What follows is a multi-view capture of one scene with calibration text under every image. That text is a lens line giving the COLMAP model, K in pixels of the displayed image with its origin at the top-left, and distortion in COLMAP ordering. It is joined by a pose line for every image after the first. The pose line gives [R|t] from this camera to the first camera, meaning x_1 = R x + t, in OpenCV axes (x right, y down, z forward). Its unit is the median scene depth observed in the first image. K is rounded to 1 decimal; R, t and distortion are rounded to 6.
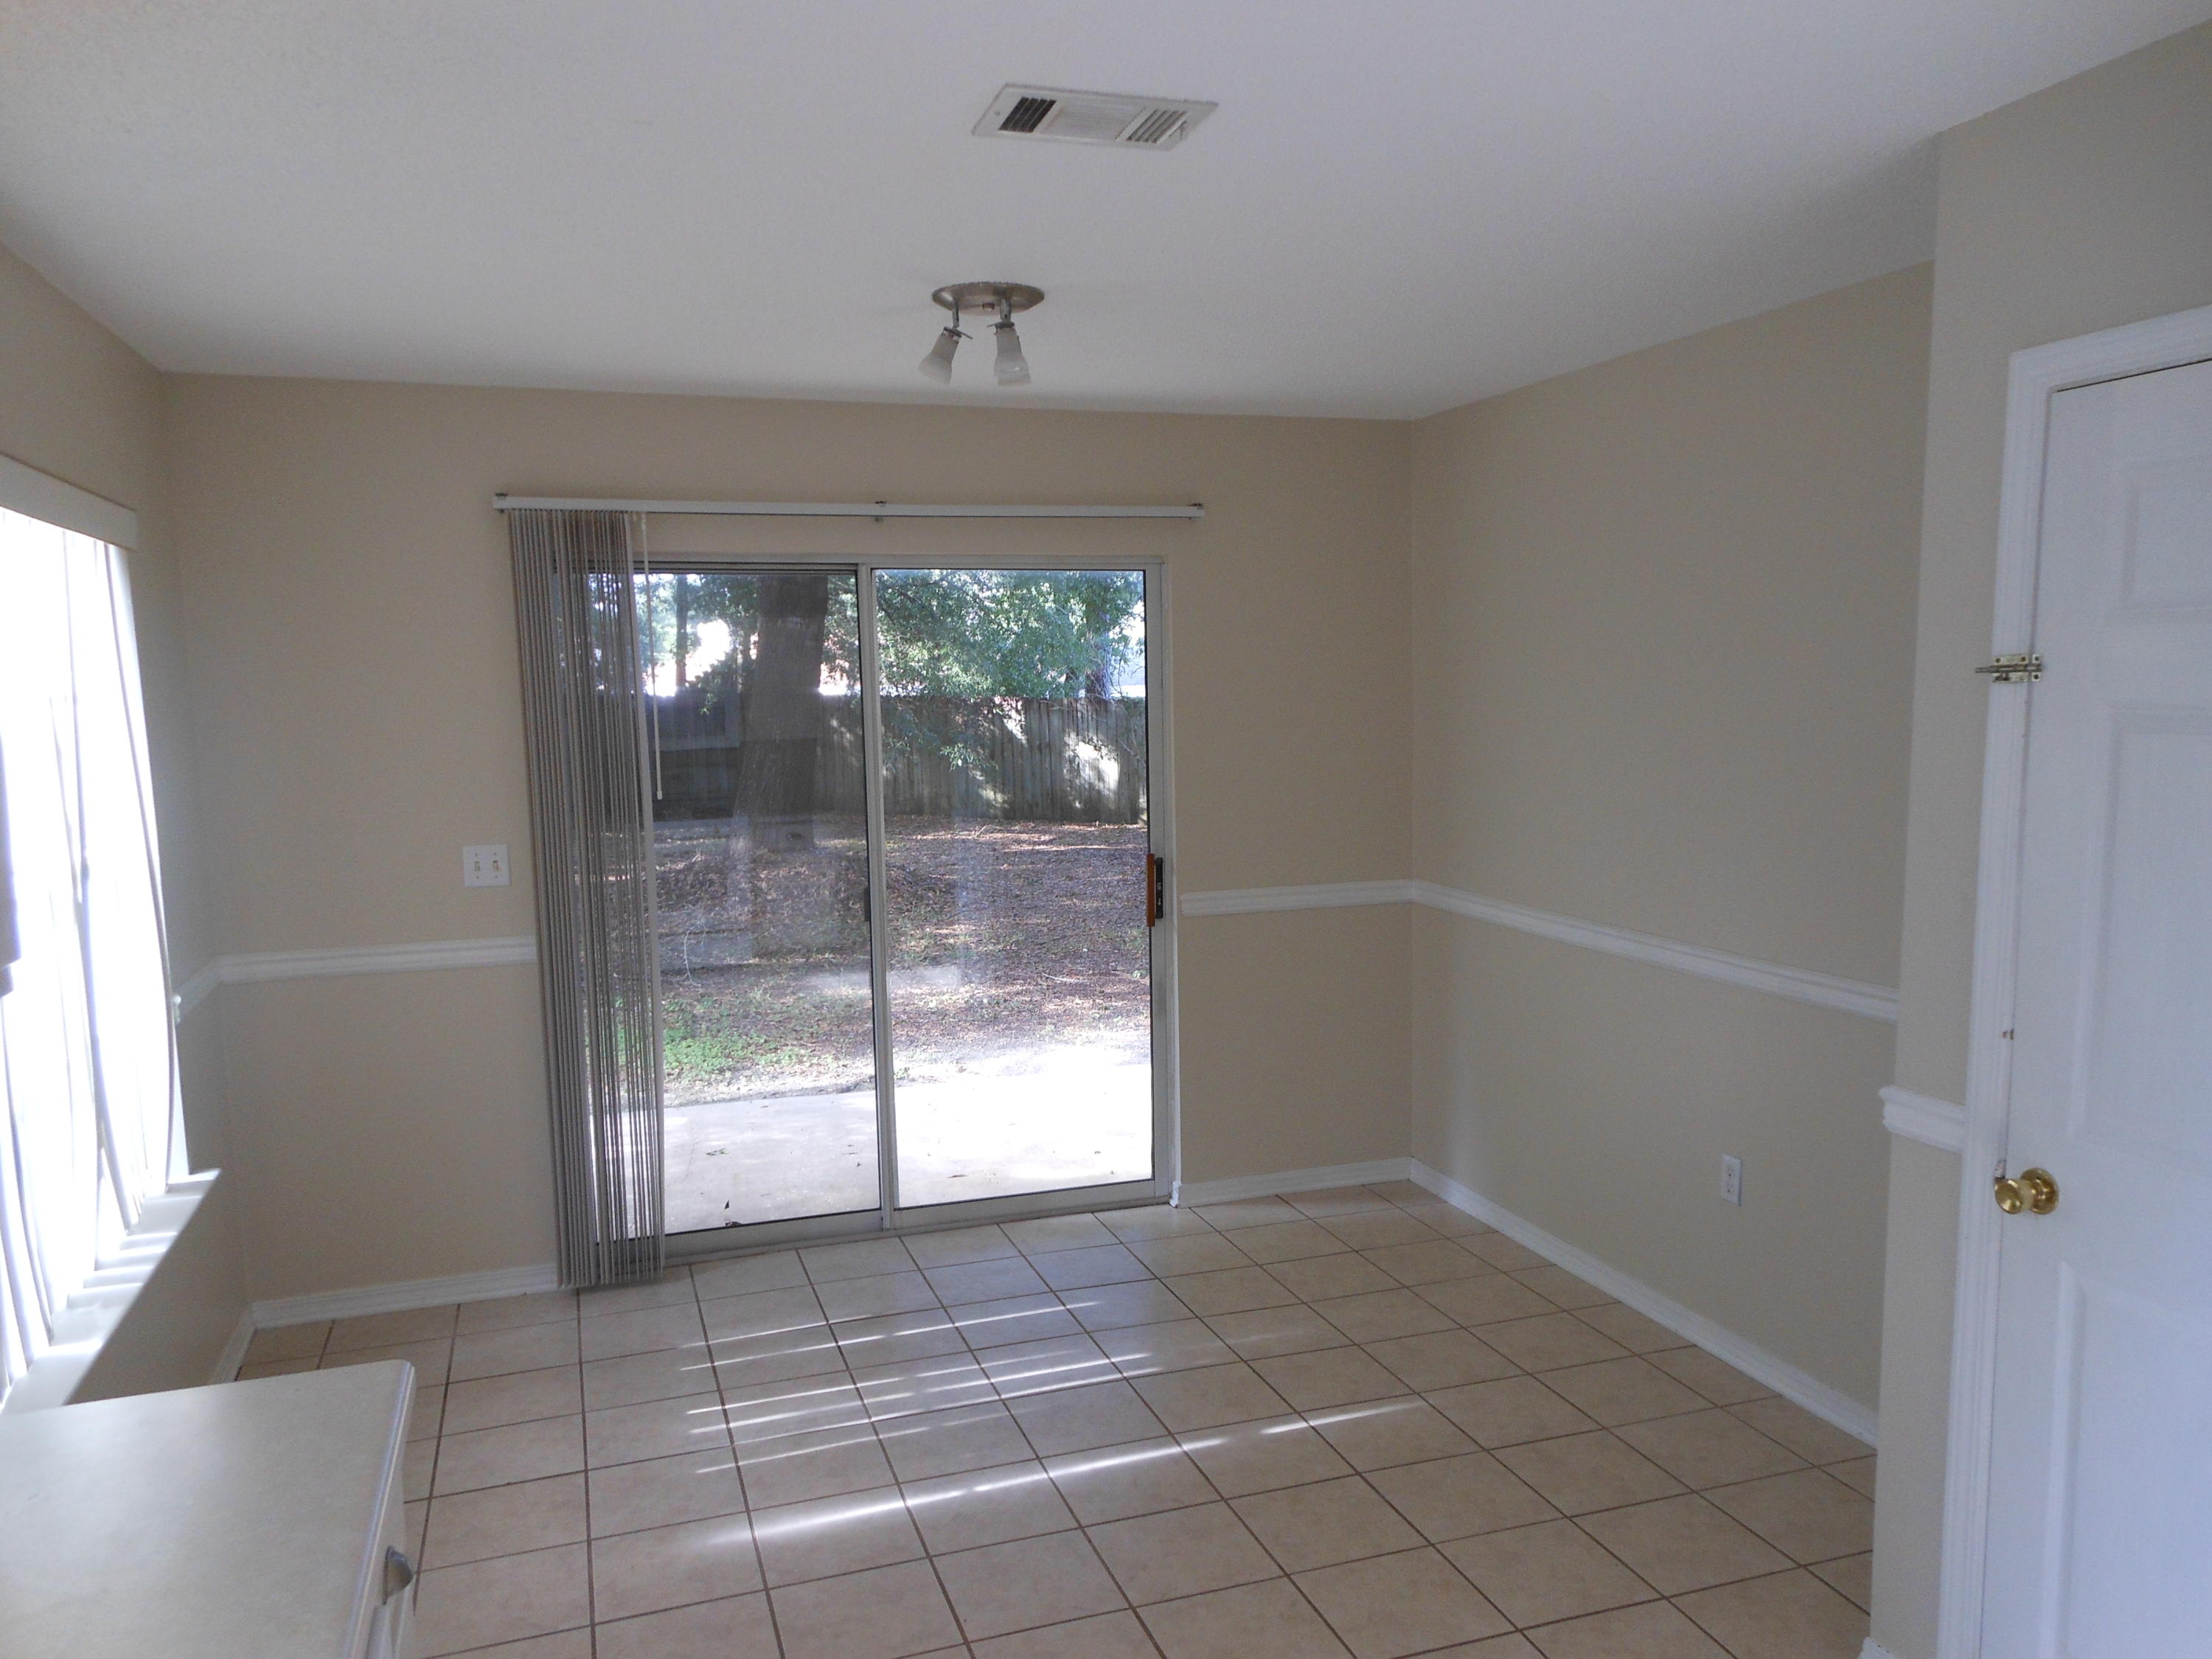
lens RADIAL K [[1642.1, 0, 1116.1], [0, 1642.1, 914.0], [0, 0, 1]] dist [0.020024, -0.002382]
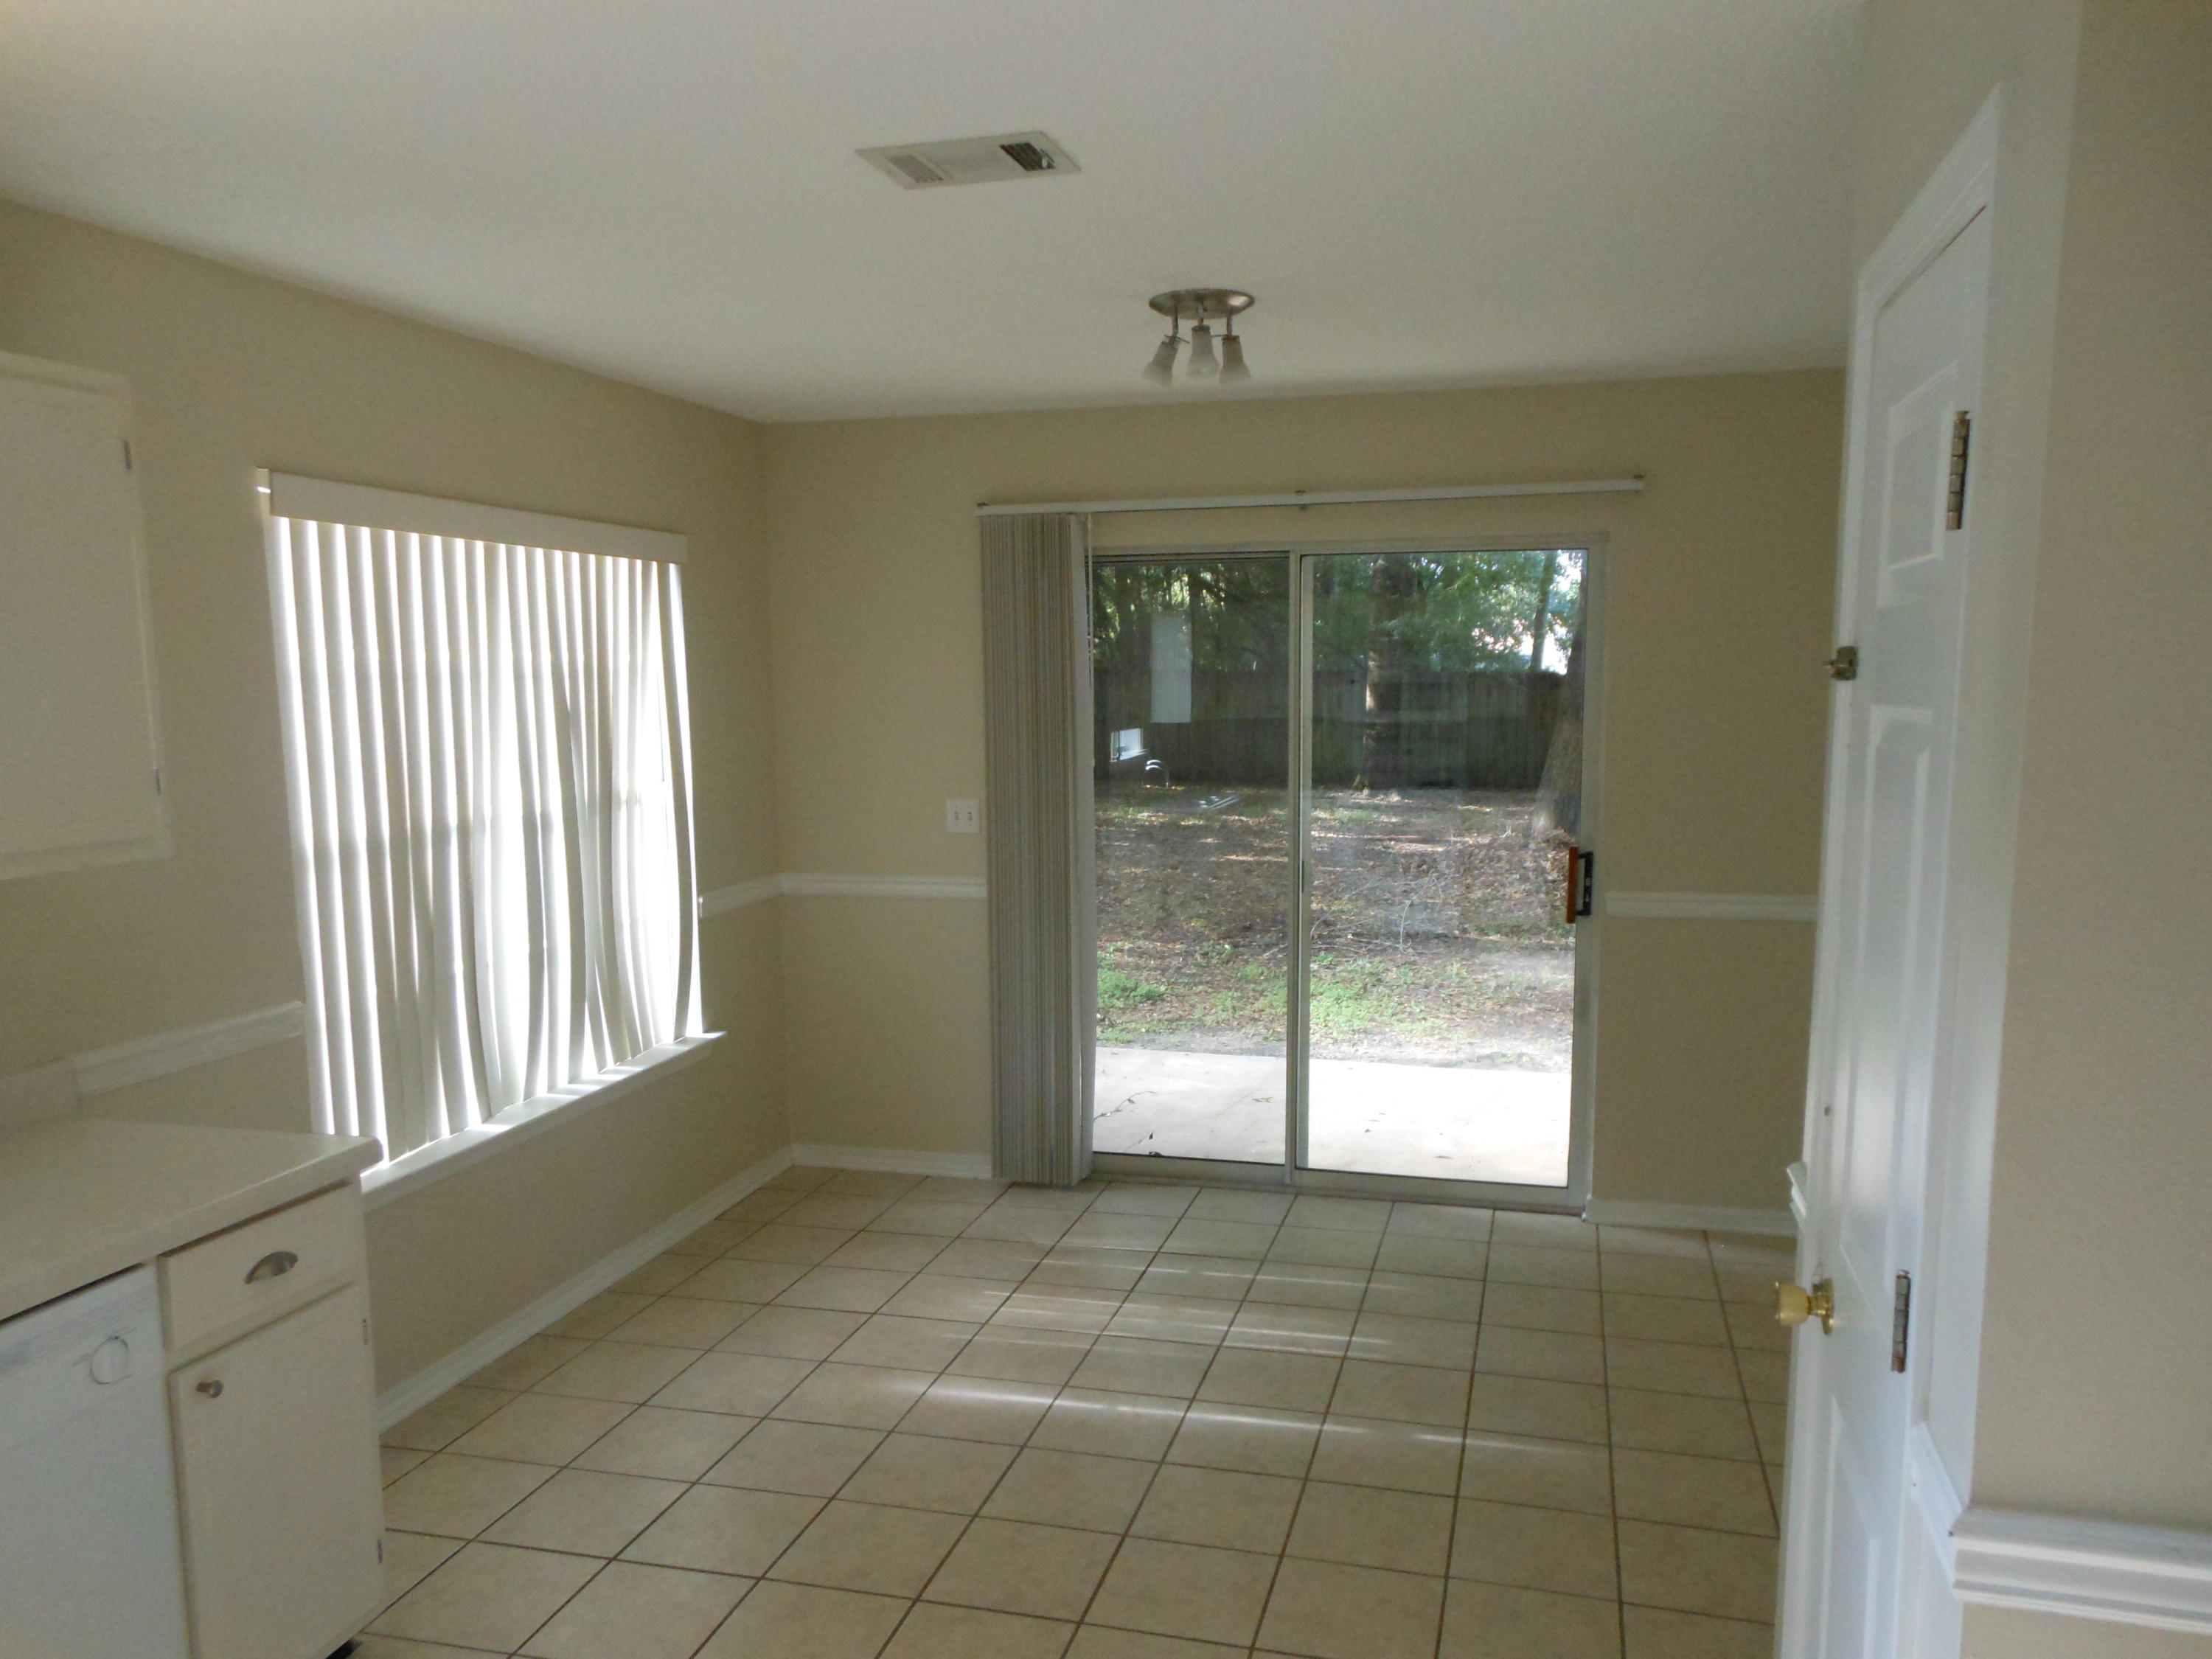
lens RADIAL K [[1638.0, 0, 1109.2], [0, 1638.0, 921.6], [0, 0, 1]] dist [-0.001330, -0.006238]
pose [[0.830138, 0.093866, -0.549600, 0.353289], [-0.083759, 0.995535, 0.043514, -0.013422], [0.551230, 0.009911, 0.834294, 0.066056]]
